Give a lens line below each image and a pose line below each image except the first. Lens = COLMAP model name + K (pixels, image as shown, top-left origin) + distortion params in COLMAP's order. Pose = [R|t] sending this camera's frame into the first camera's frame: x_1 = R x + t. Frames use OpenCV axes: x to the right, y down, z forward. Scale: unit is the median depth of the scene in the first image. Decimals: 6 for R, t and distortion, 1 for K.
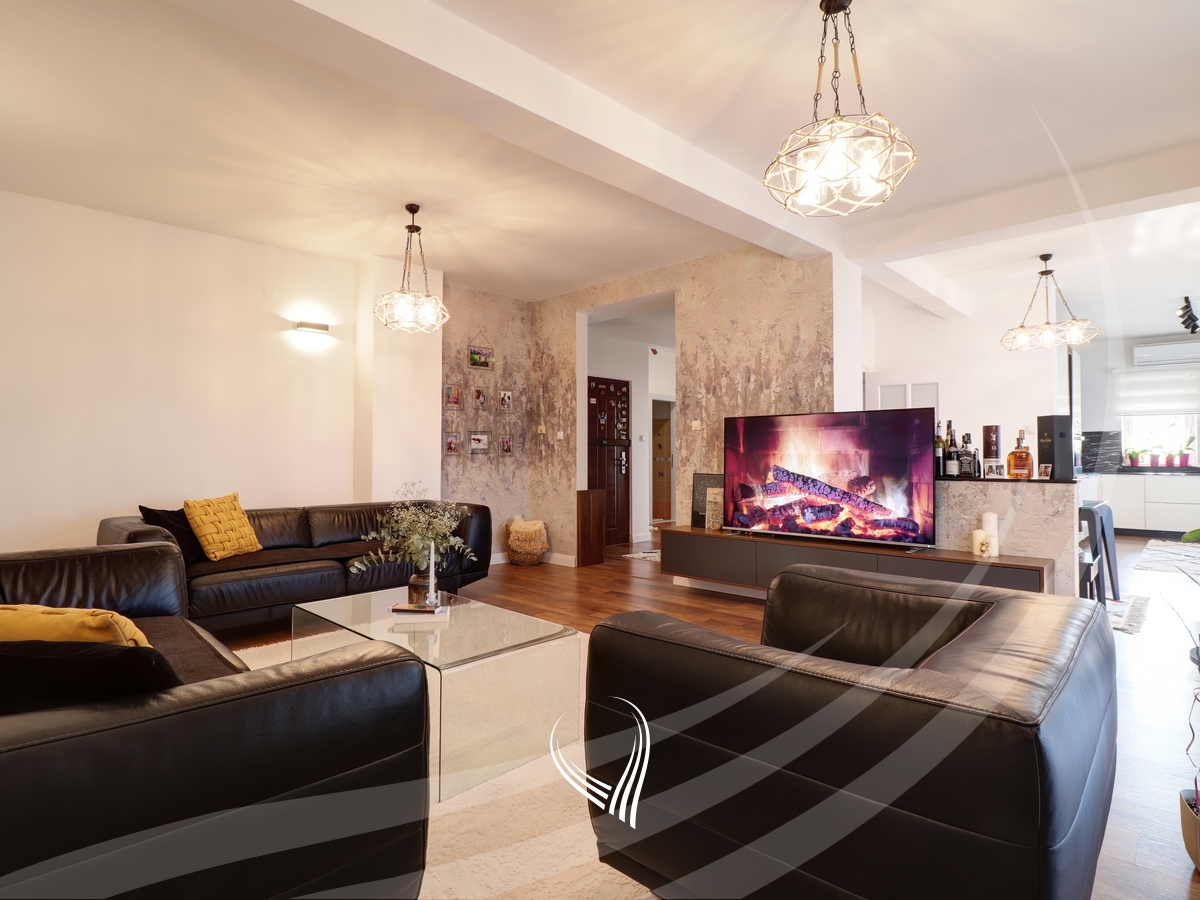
lens RADIAL K [[642.6, 0, 604.2], [0, 642.6, 443.6], [0, 0, 1]] dist [-0.007137, -0.004630]
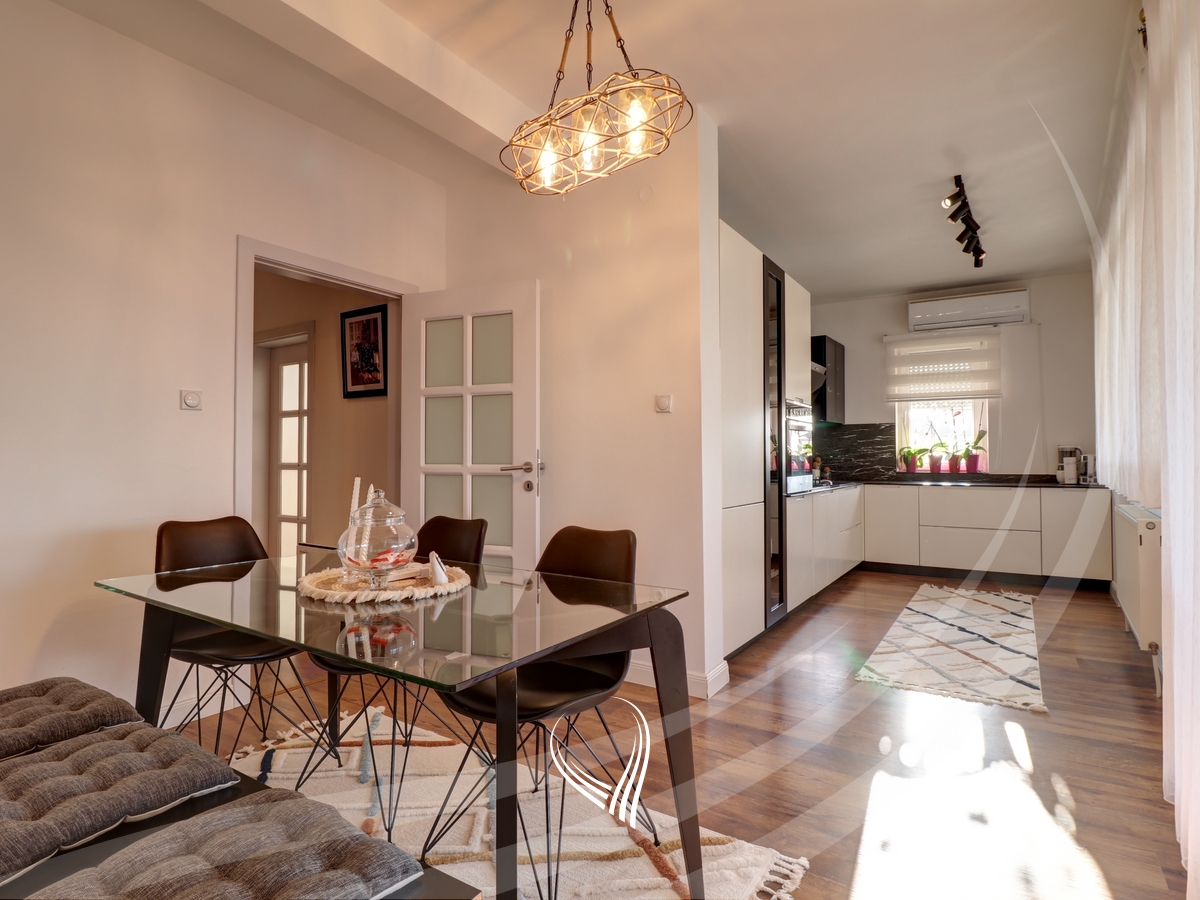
lens RADIAL K [[642.6, 0, 597.6], [0, 642.6, 451.6], [0, 0, 1]] dist [-0.007137, -0.004630]
pose [[0.984786, 0.001129, 0.173765, 0.665901], [-0.002354, 0.999974, 0.006842, 0.014957], [-0.173753, -0.007147, 0.984763, 0.655692]]
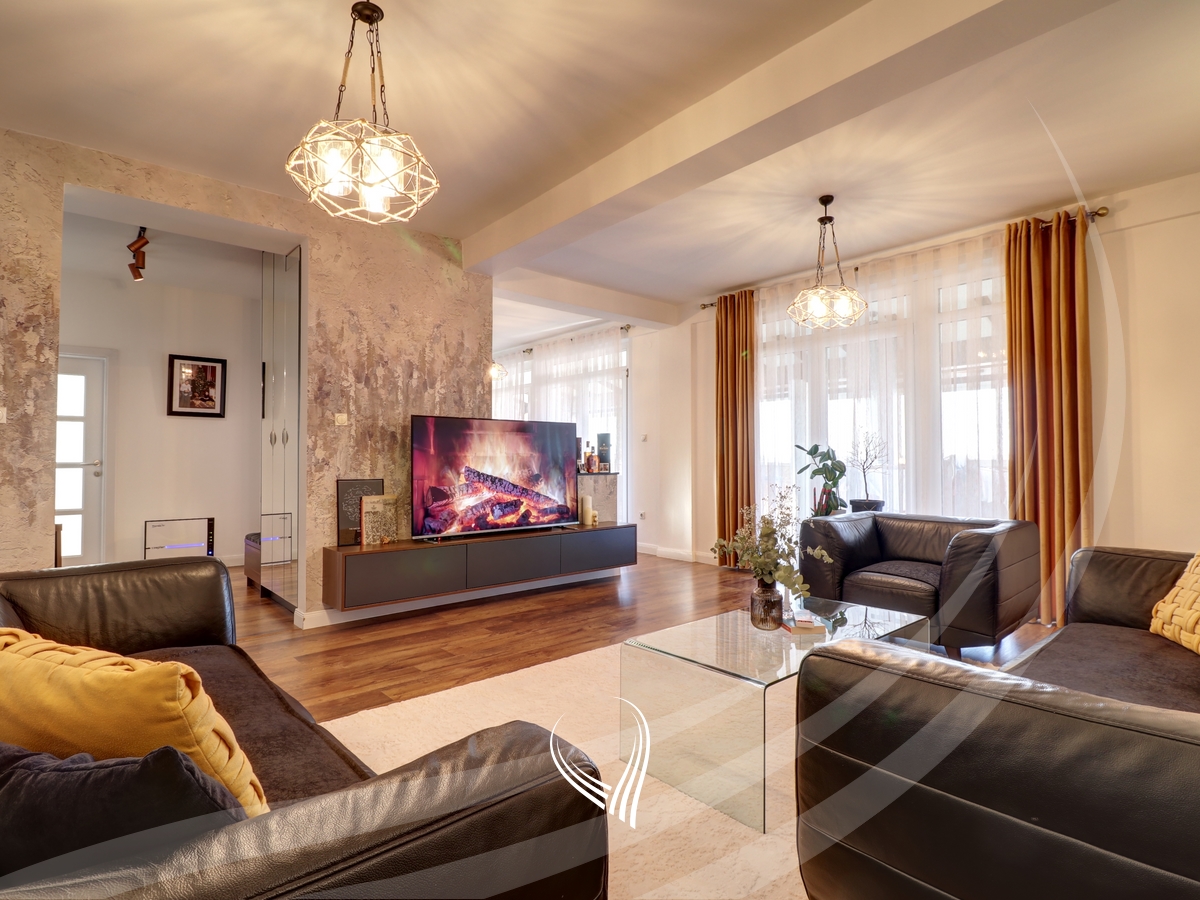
lens RADIAL K [[590.2, 0, 601.6], [0, 590.2, 444.7], [0, 0, 1]] dist [-0.004582, -0.001147]
pose [[0.094599, 0.021995, 0.995272, -0.594416], [-0.019057, 0.999613, -0.020280, 0.012464], [-0.995333, -0.017049, 0.094981, 0.646799]]
